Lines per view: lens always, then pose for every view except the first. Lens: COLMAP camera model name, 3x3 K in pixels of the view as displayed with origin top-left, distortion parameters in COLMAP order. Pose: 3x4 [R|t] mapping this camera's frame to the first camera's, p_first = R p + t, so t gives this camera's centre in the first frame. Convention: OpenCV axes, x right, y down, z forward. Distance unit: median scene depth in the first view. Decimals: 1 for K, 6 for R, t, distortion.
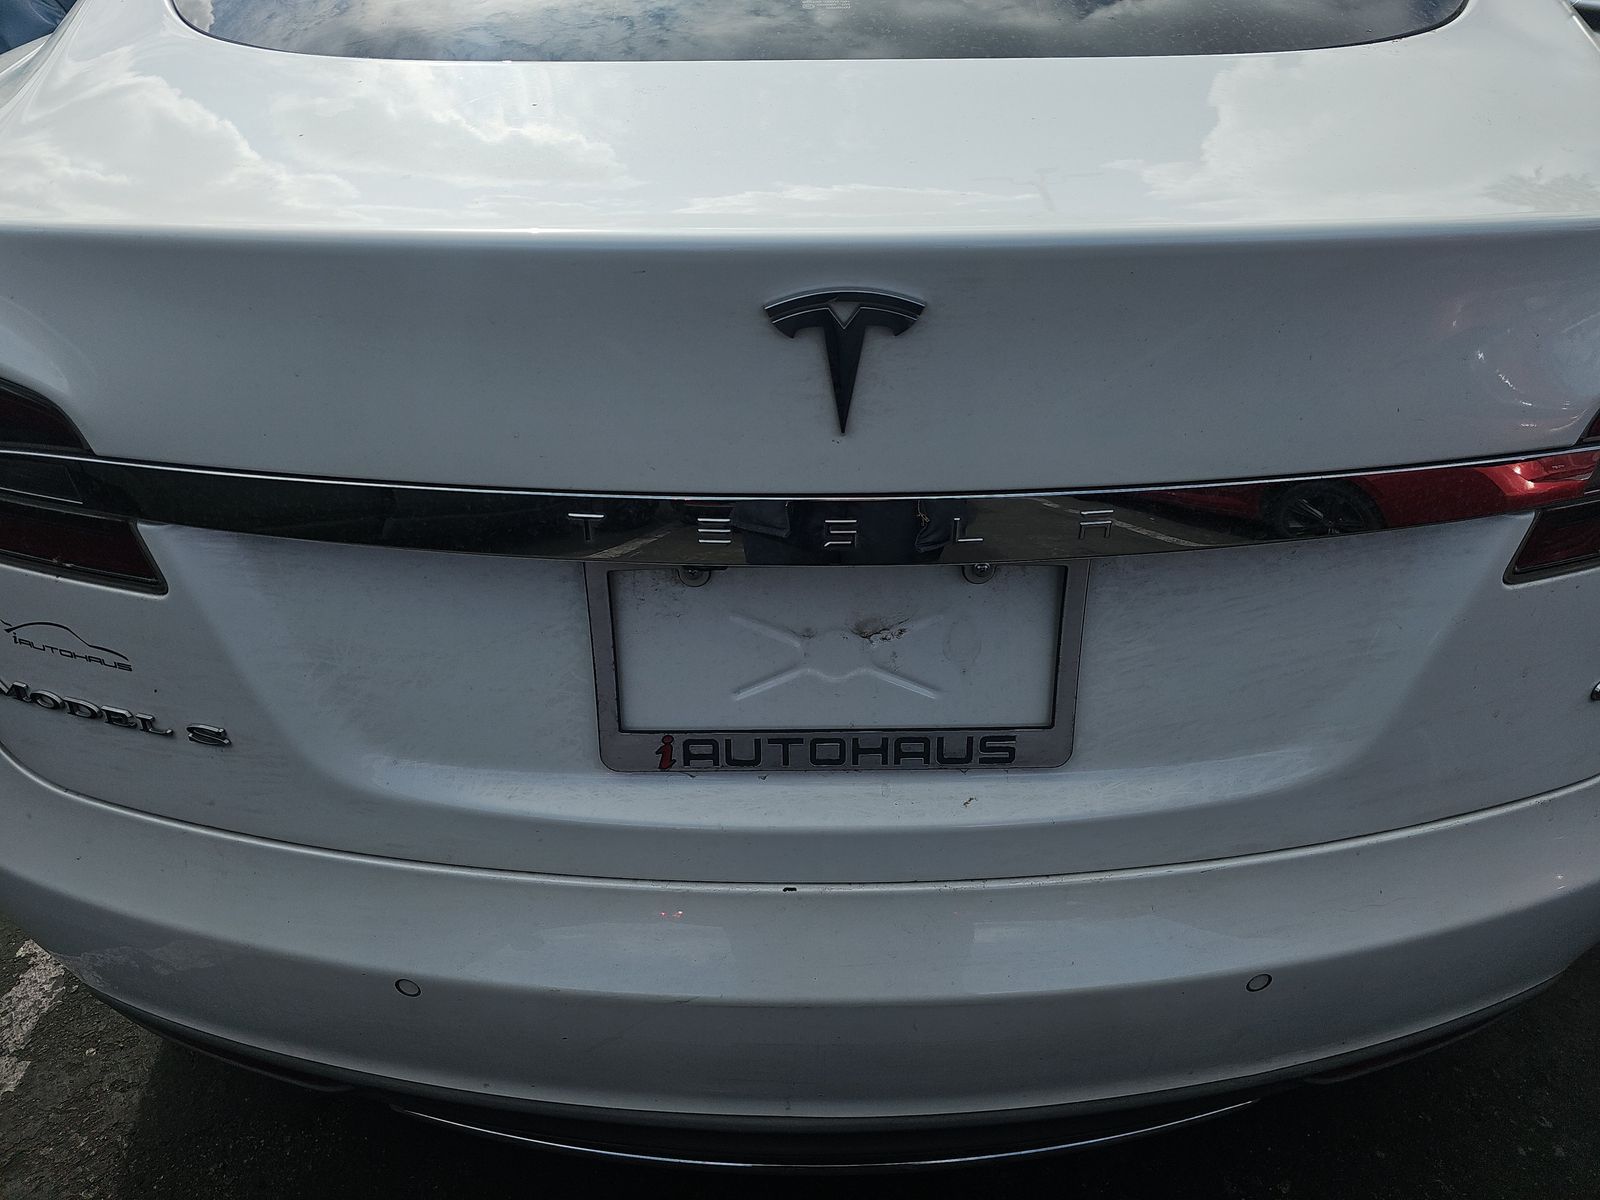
lens RADIAL K [[1079.1, 0, 800.0], [0, 1079.1, 600.0], [0, 0, 1]] dist [0.025179, -0.025725]
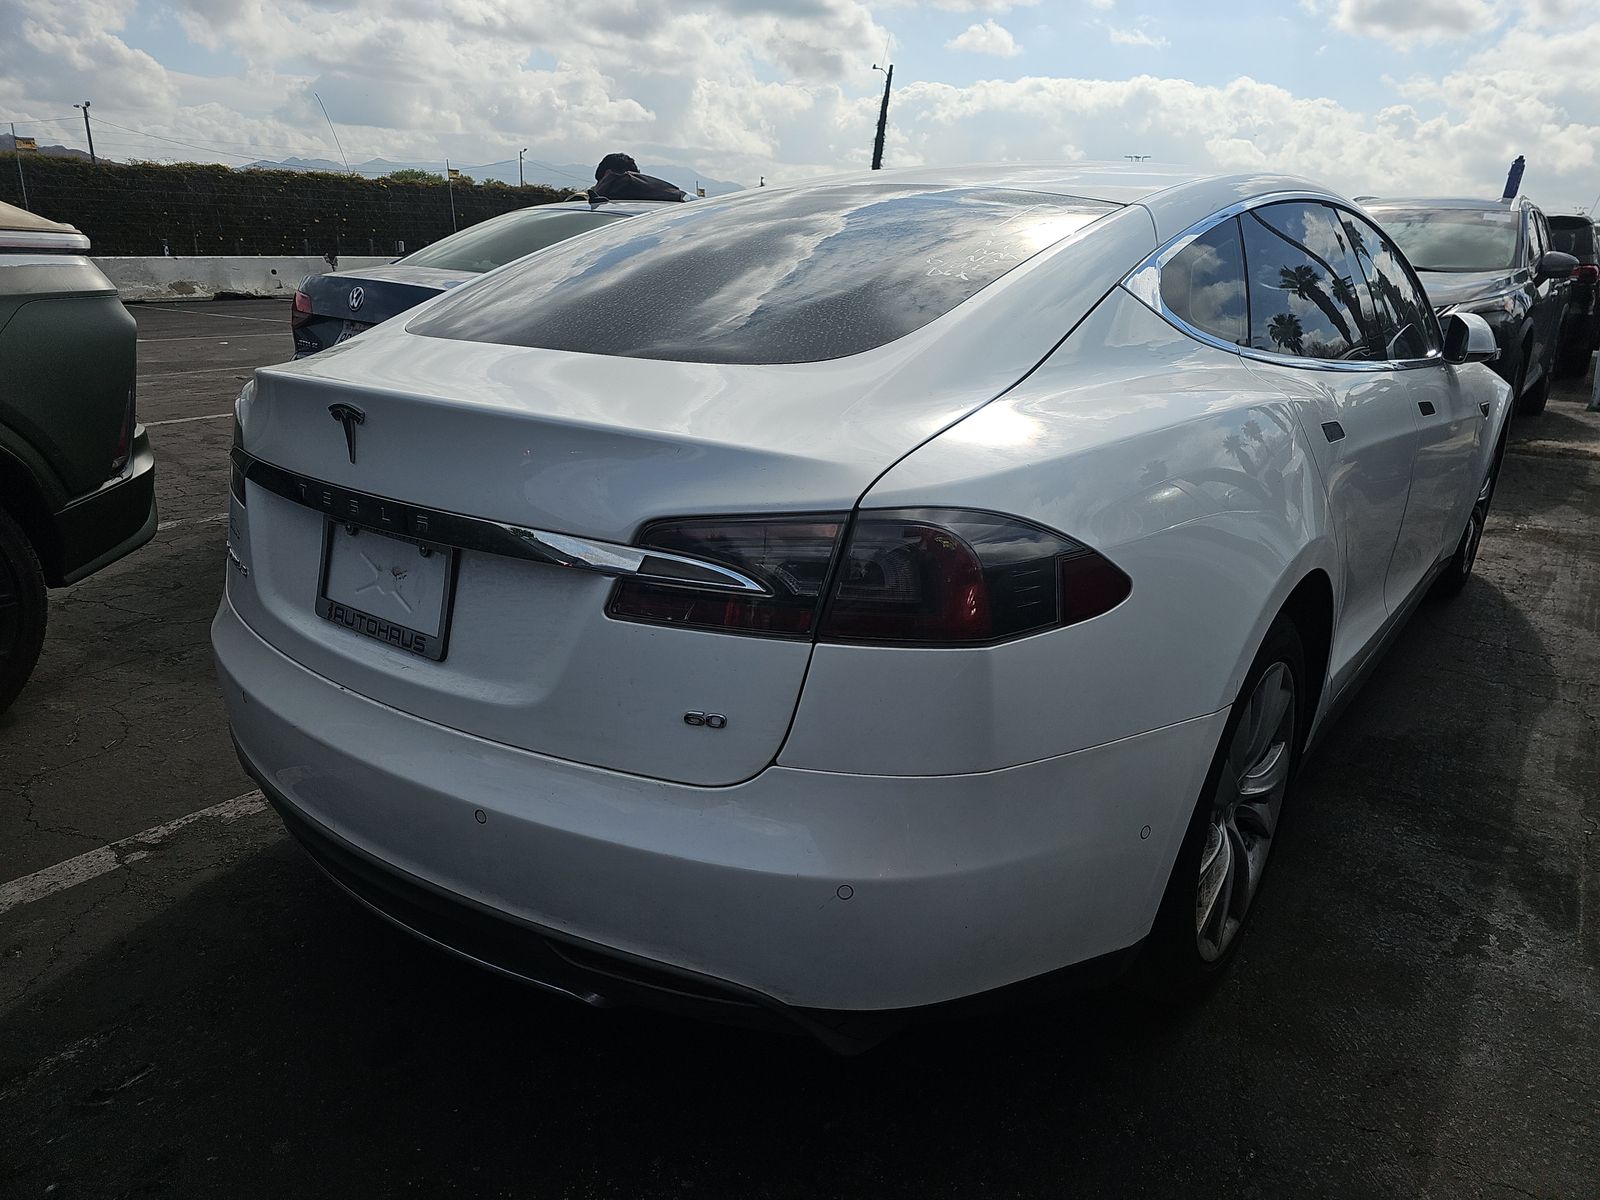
lens RADIAL K [[1079.1, 0, 800.0], [0, 1079.1, 600.0], [0, 0, 1]] dist [0.025179, -0.025725]
pose [[0.788006, 0.215571, -0.576693, 1.829630], [-0.312494, 0.947113, -0.072963, -0.010875], [0.530465, 0.237709, 0.813696, -0.241685]]
